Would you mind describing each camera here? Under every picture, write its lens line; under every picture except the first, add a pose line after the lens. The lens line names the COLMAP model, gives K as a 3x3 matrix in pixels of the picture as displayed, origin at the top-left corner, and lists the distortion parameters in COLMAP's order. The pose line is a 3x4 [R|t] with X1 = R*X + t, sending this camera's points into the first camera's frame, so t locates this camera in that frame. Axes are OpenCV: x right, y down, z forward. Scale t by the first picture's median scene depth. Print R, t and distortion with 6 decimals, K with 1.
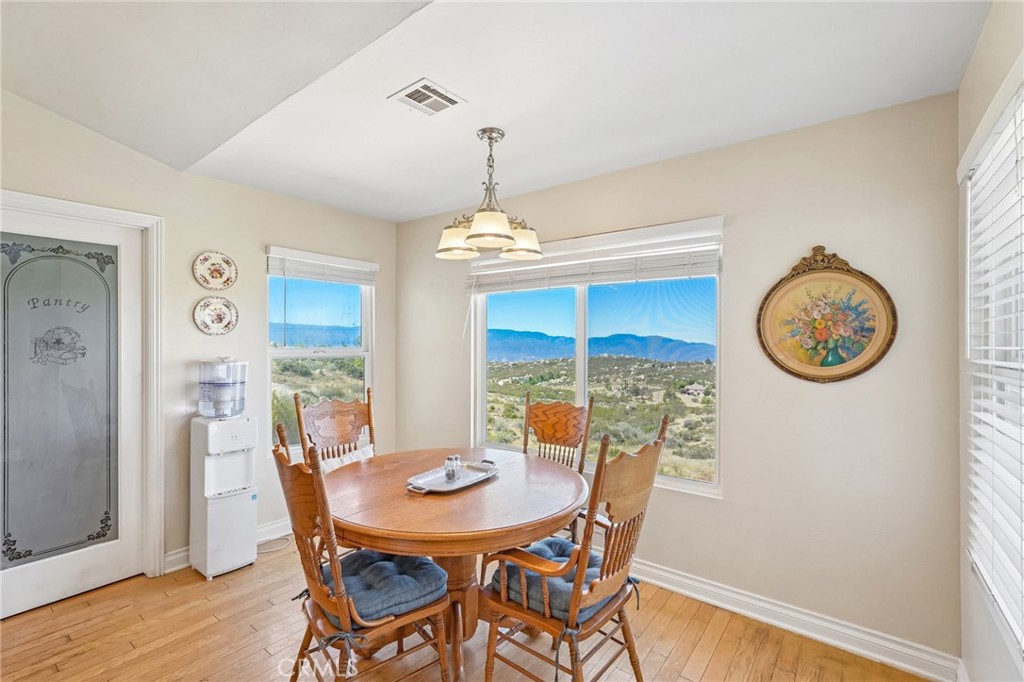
lens RADIAL K [[462.9, 0, 517.9], [0, 462.9, 343.1], [0, 0, 1]] dist [-0.006291, 0.002163]
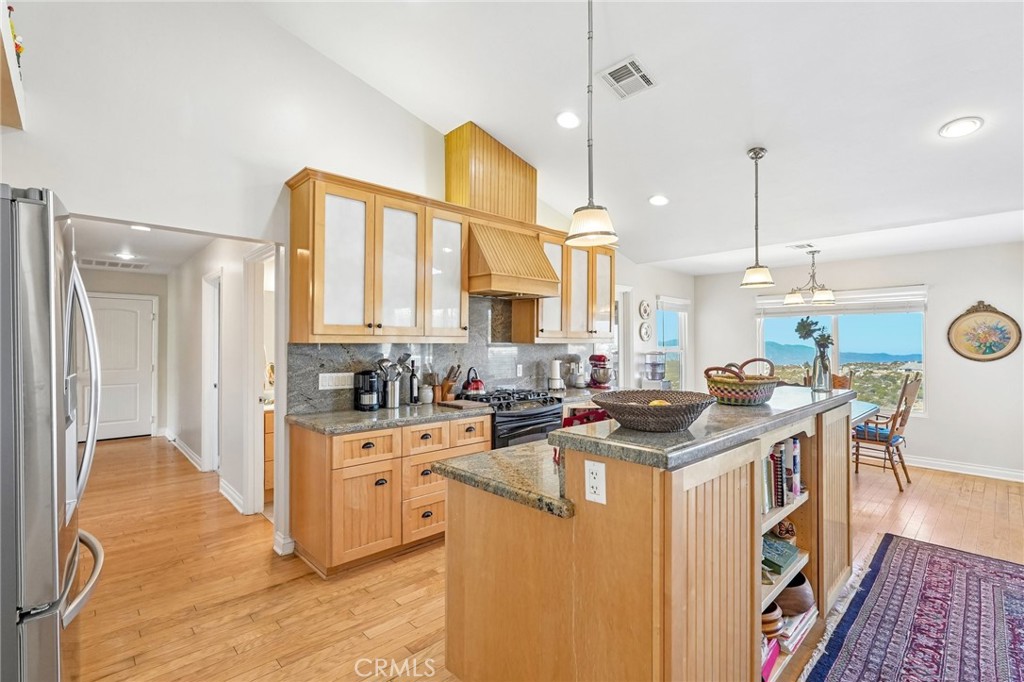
lens RADIAL K [[462.9, 0, 516.5], [0, 462.9, 340.7], [0, 0, 1]] dist [-0.006291, 0.002163]
pose [[0.986321, -0.002730, -0.164812, -0.716770], [0.000917, 0.999938, -0.011075, 0.003776], [0.164832, 0.010773, 0.986263, -0.938512]]
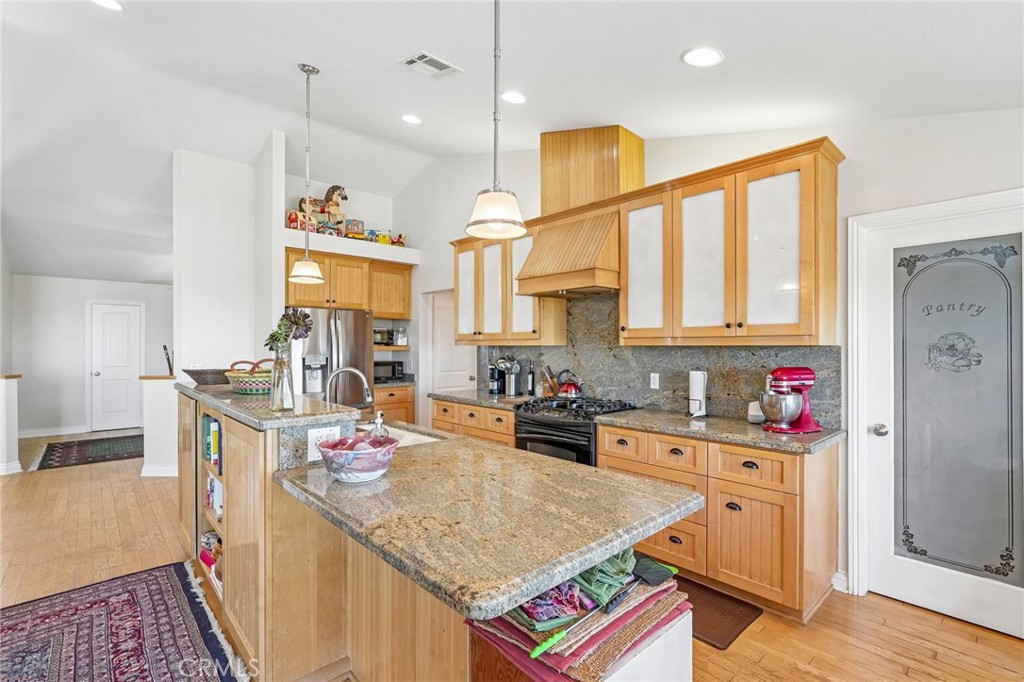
lens RADIAL K [[462.9, 0, 499.1], [0, 462.9, 345.9], [0, 0, 1]] dist [-0.006291, 0.002163]
pose [[-0.203263, -0.001357, -0.979123, 0.162452], [-0.008719, 0.999962, 0.000424, 0.000671], [0.979085, 0.008623, -0.203267, 0.311982]]
